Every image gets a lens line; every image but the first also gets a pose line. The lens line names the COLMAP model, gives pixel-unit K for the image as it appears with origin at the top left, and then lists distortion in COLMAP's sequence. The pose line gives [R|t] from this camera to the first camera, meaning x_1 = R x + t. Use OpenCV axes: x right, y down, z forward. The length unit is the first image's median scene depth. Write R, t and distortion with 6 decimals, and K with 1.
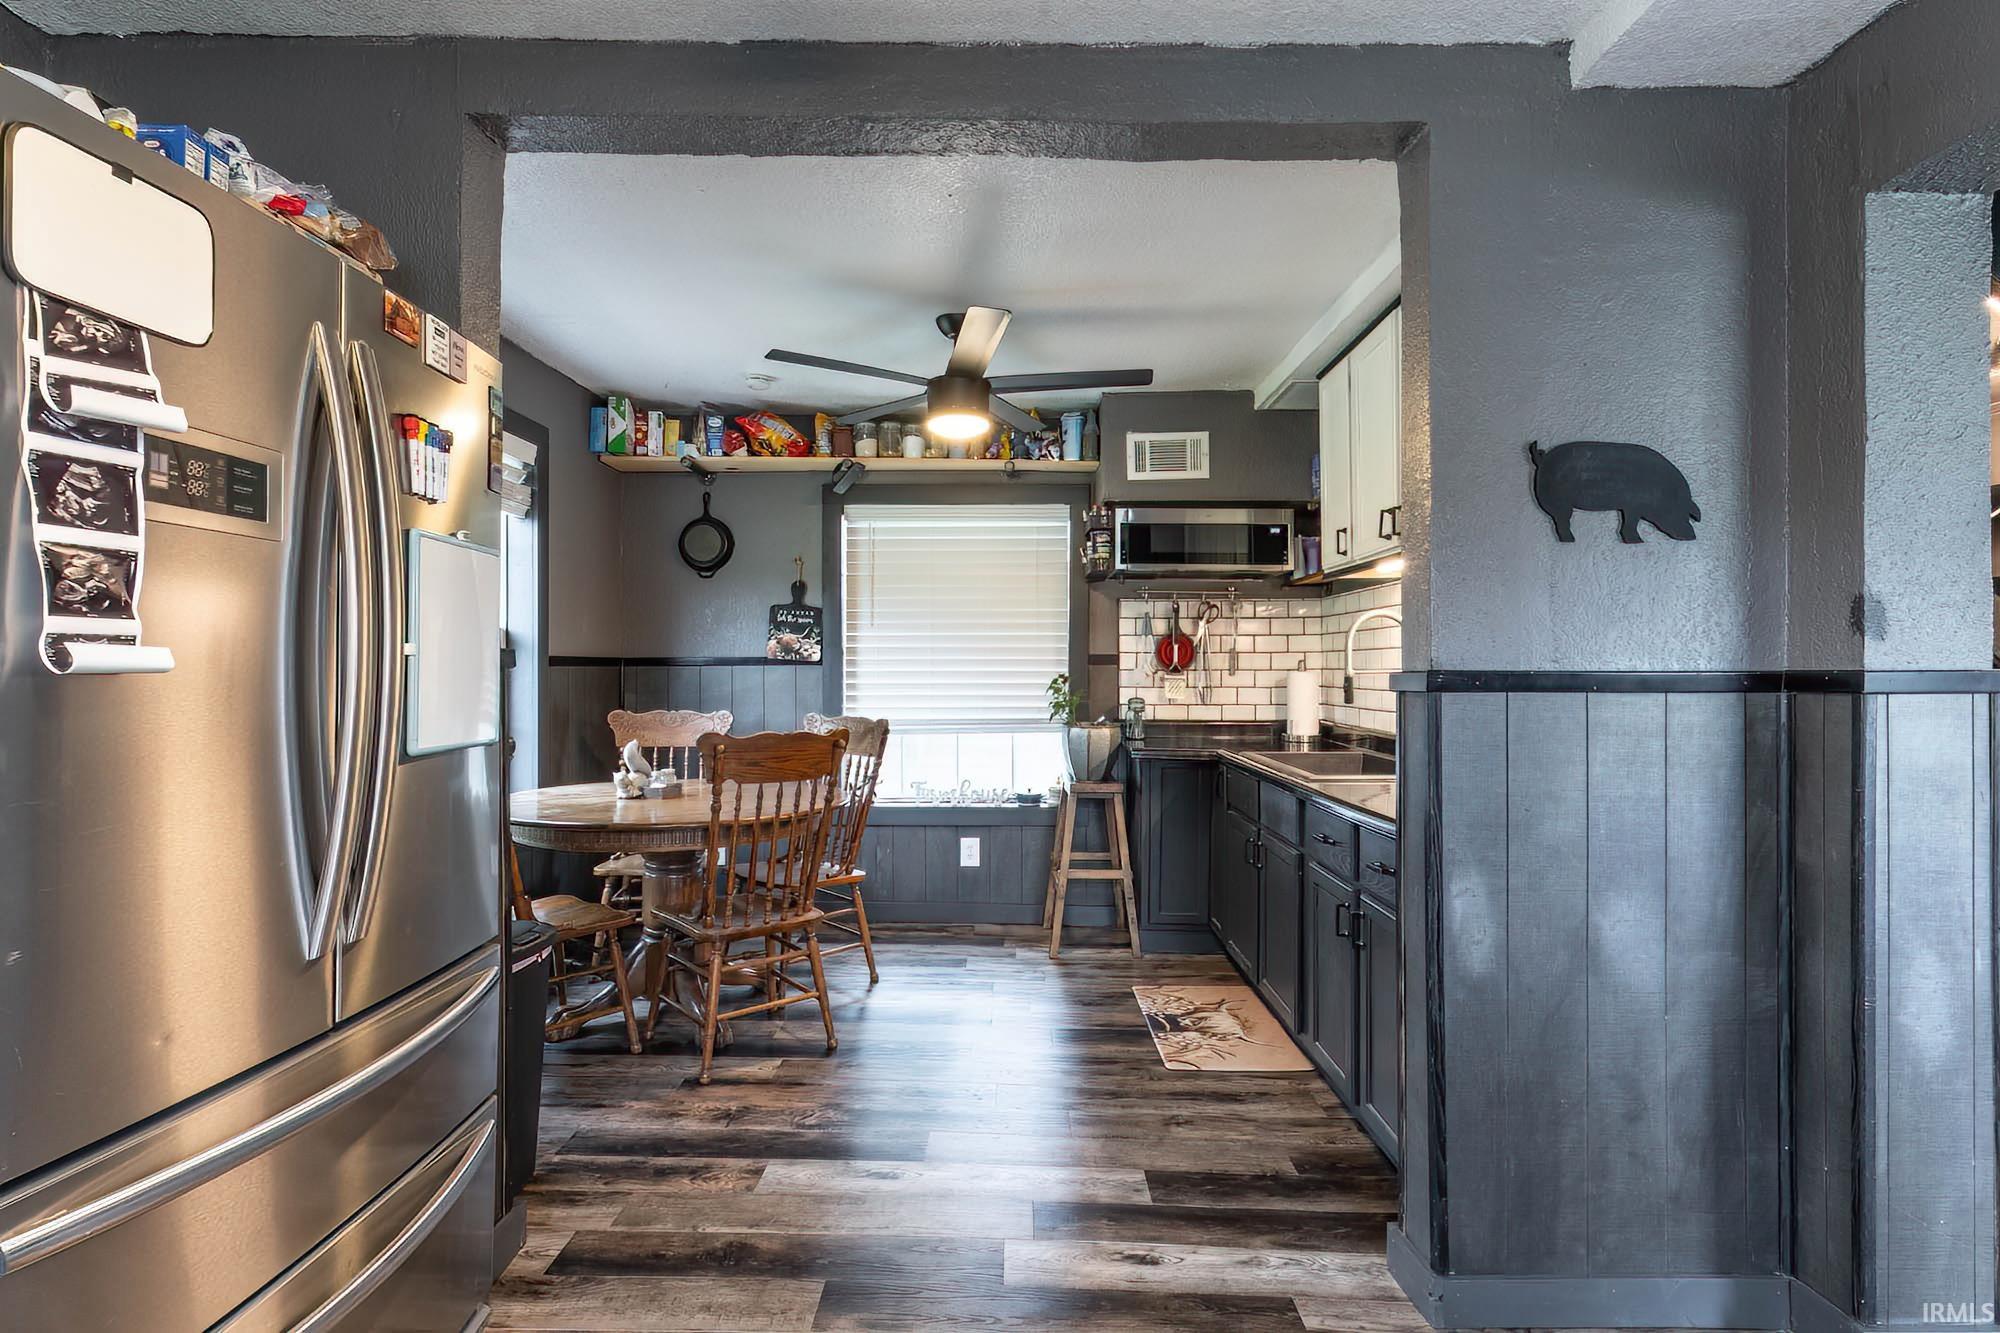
lens RADIAL K [[969.6, 0, 994.3], [0, 969.6, 658.4], [0, 0, 1]] dist [0.000605, -0.000100]
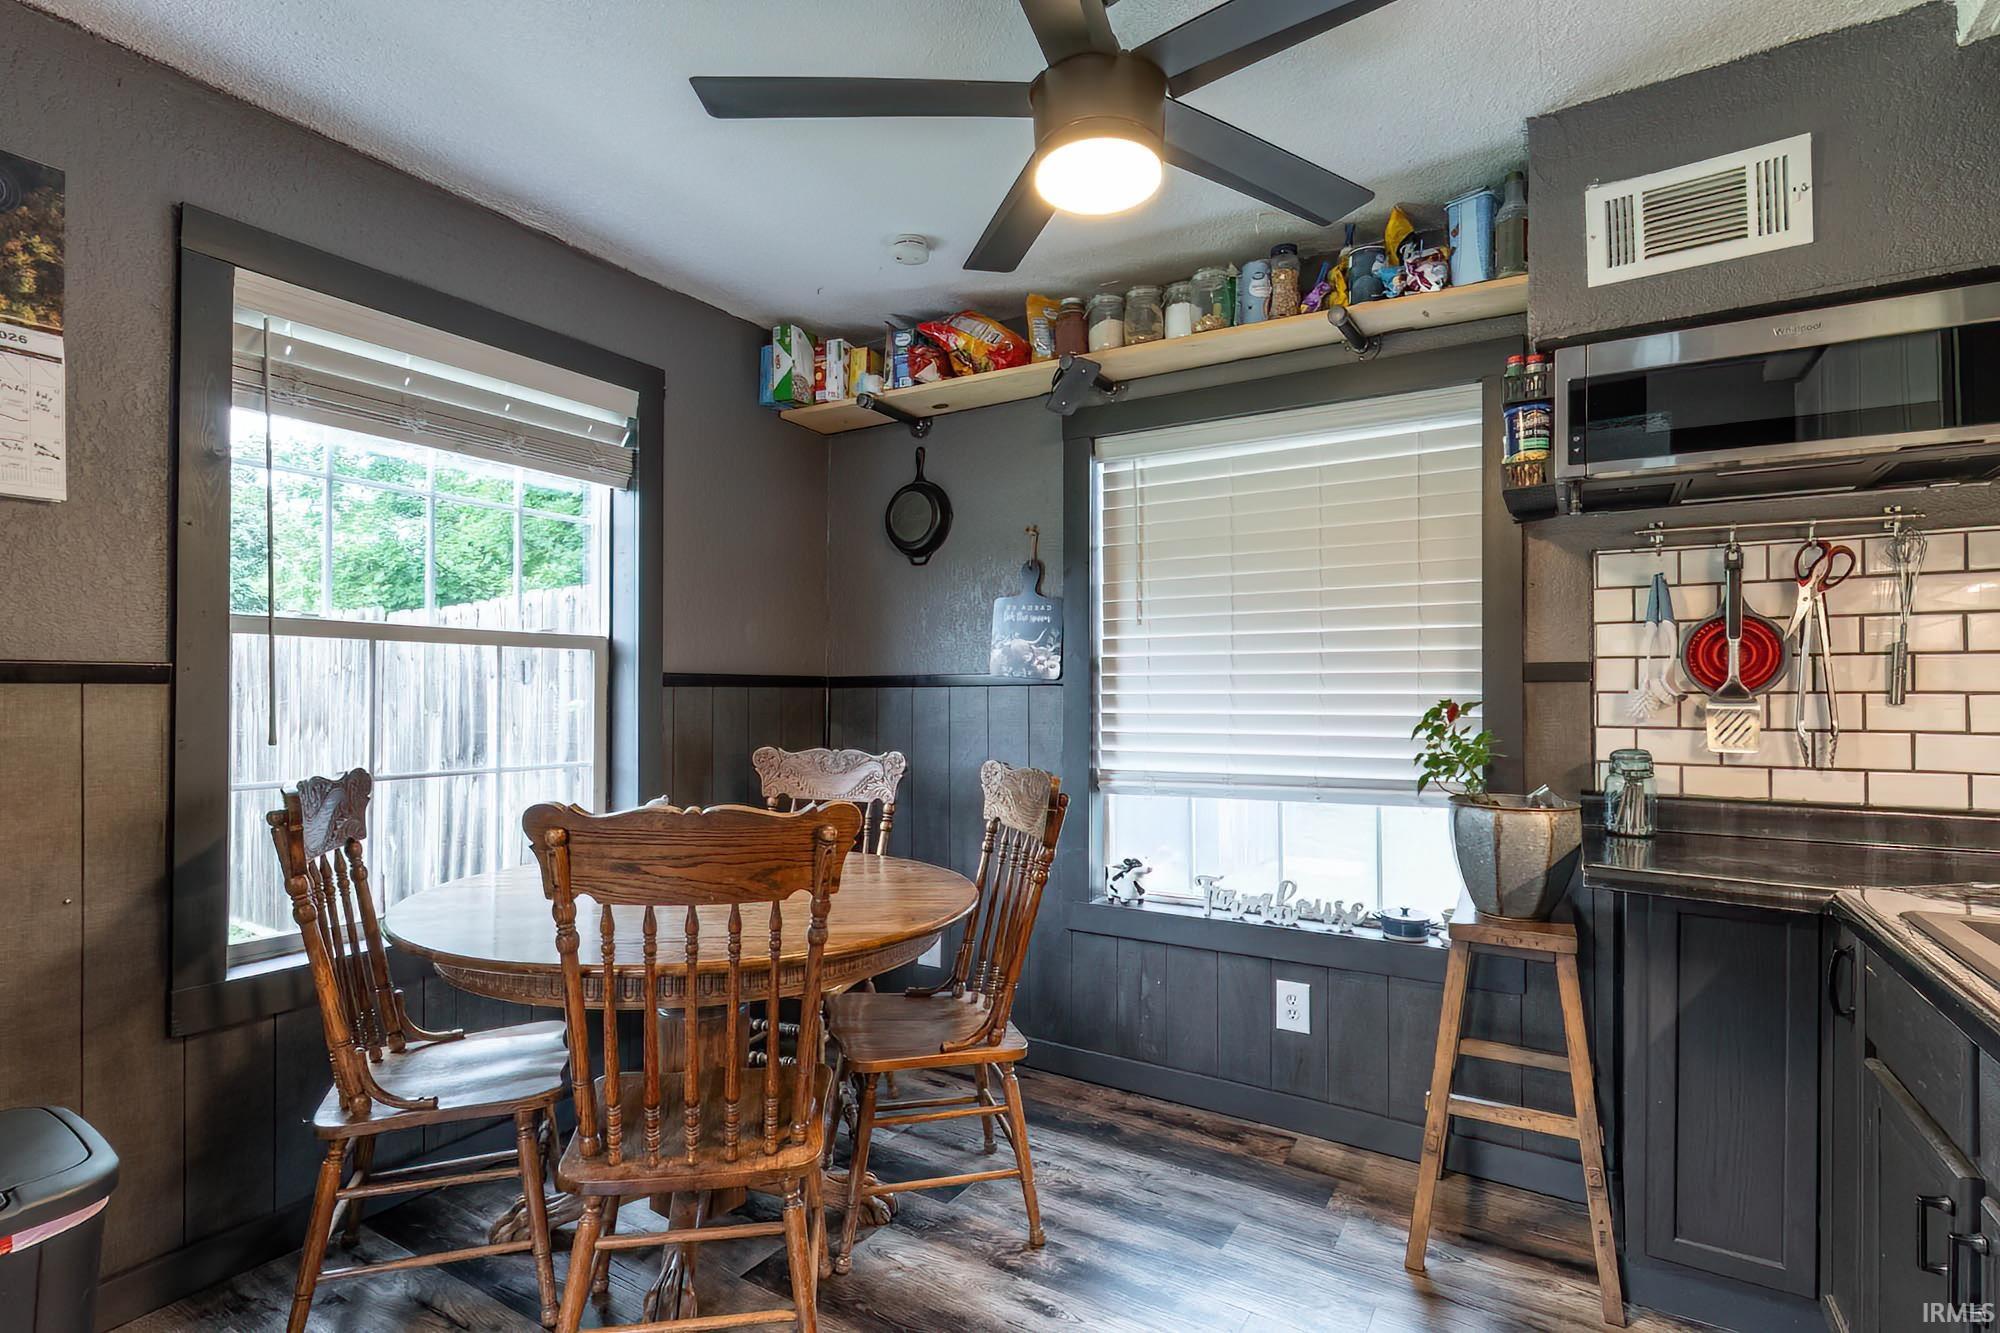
lens RADIAL K [[969.6, 0, 980.0], [0, 969.6, 678.4], [0, 0, 1]] dist [0.000605, -0.000100]
pose [[0.858618, -0.006878, -0.512570, 0.116053], [0.002735, 0.999957, -0.008837, 0.008279], [0.512609, 0.006186, 0.858600, 0.416866]]
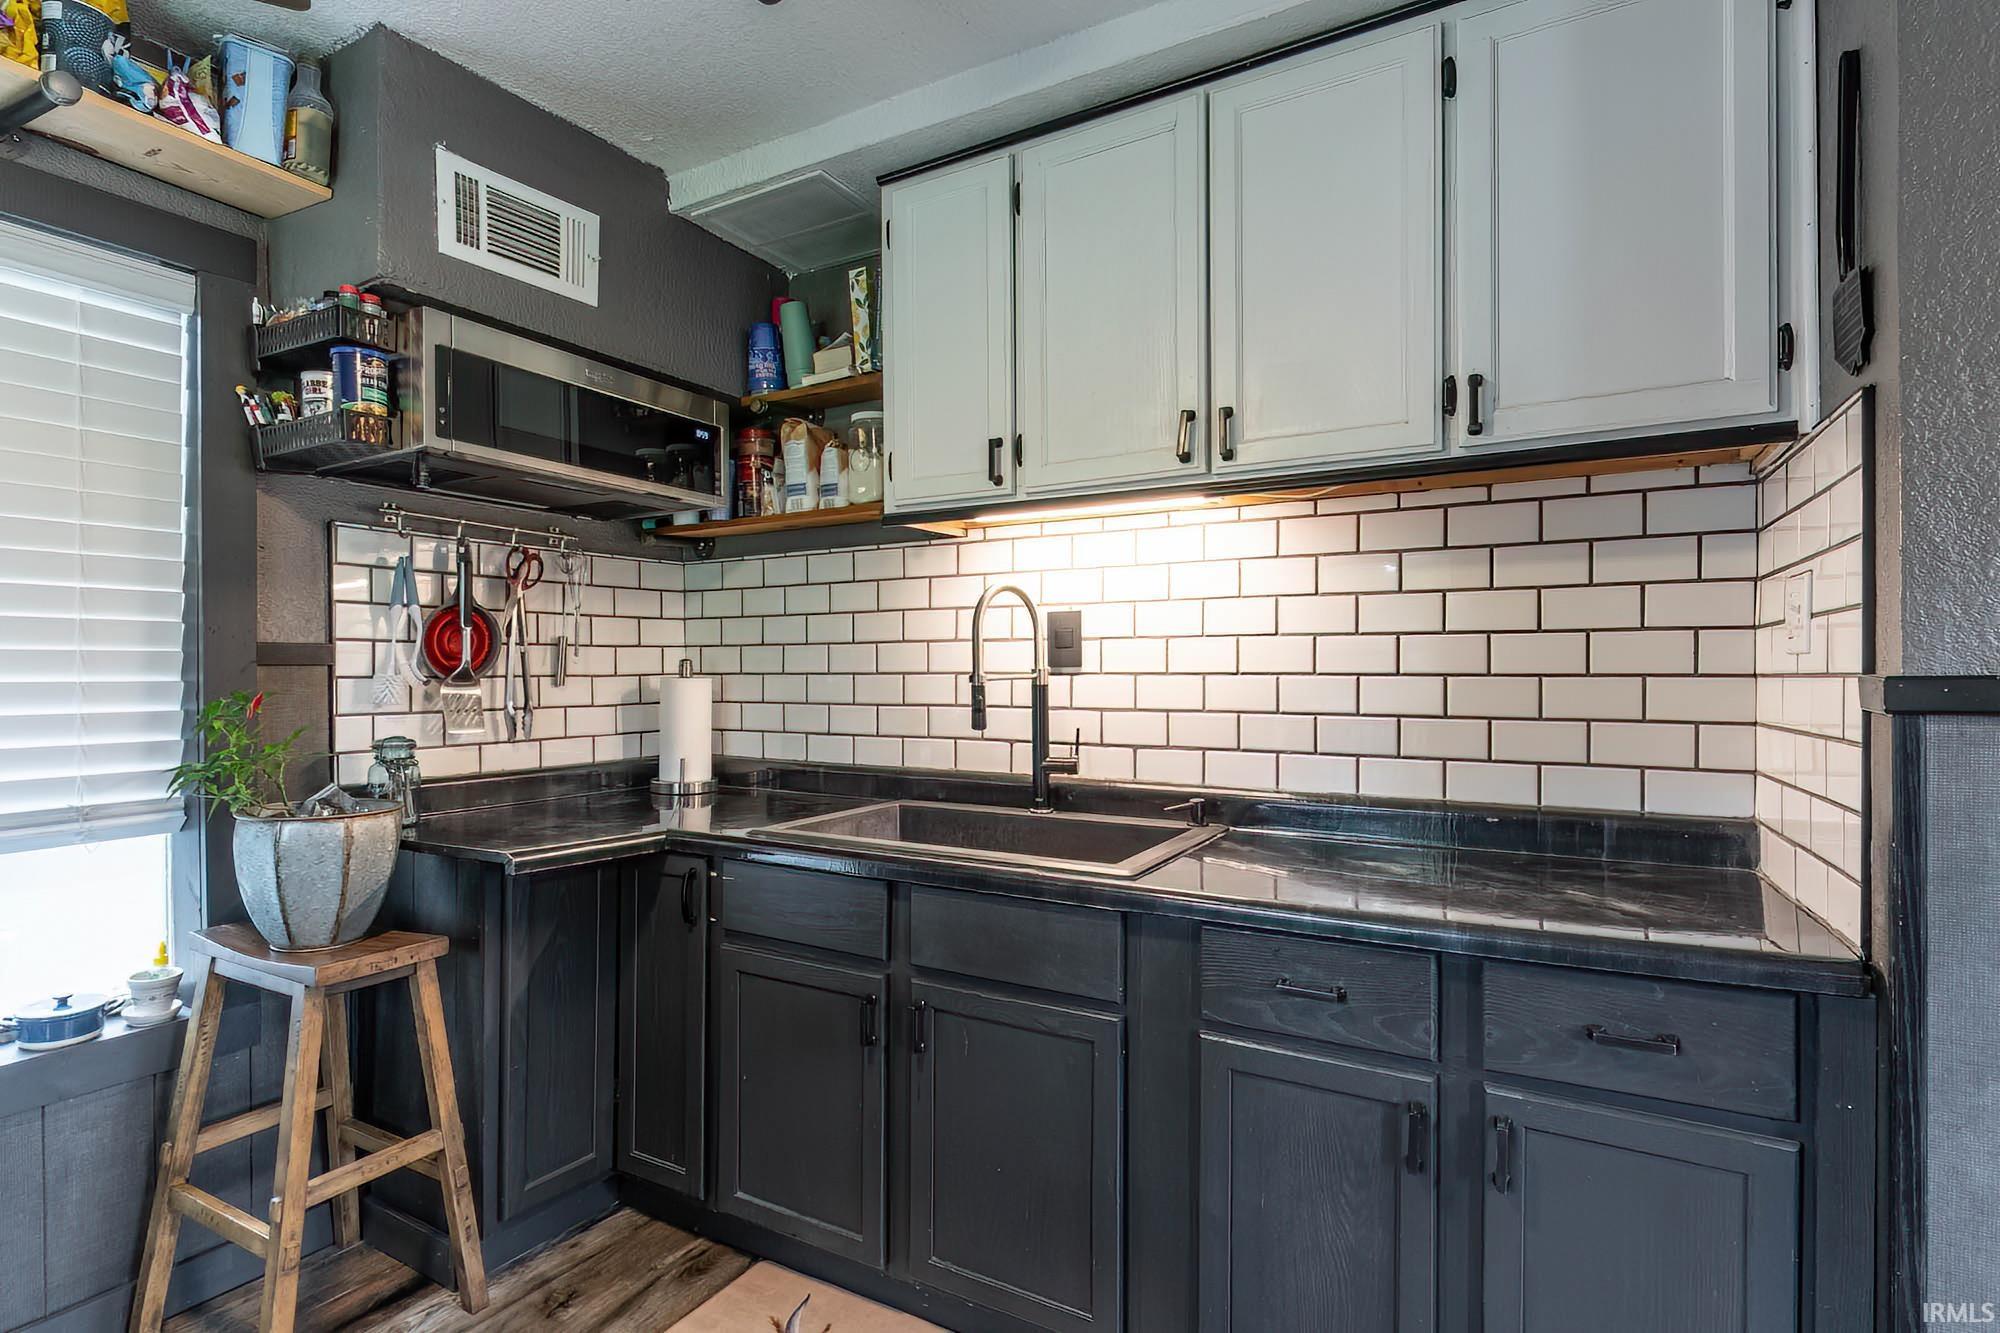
lens RADIAL K [[969.6, 0, 1010.5], [0, 969.6, 672.1], [0, 0, 1]] dist [0.000605, -0.000100]
pose [[0.482829, -0.004001, 0.875706, -0.119382], [-0.003599, 0.999972, 0.006553, 0.005091], [-0.875707, -0.006316, 0.482801, 0.517034]]
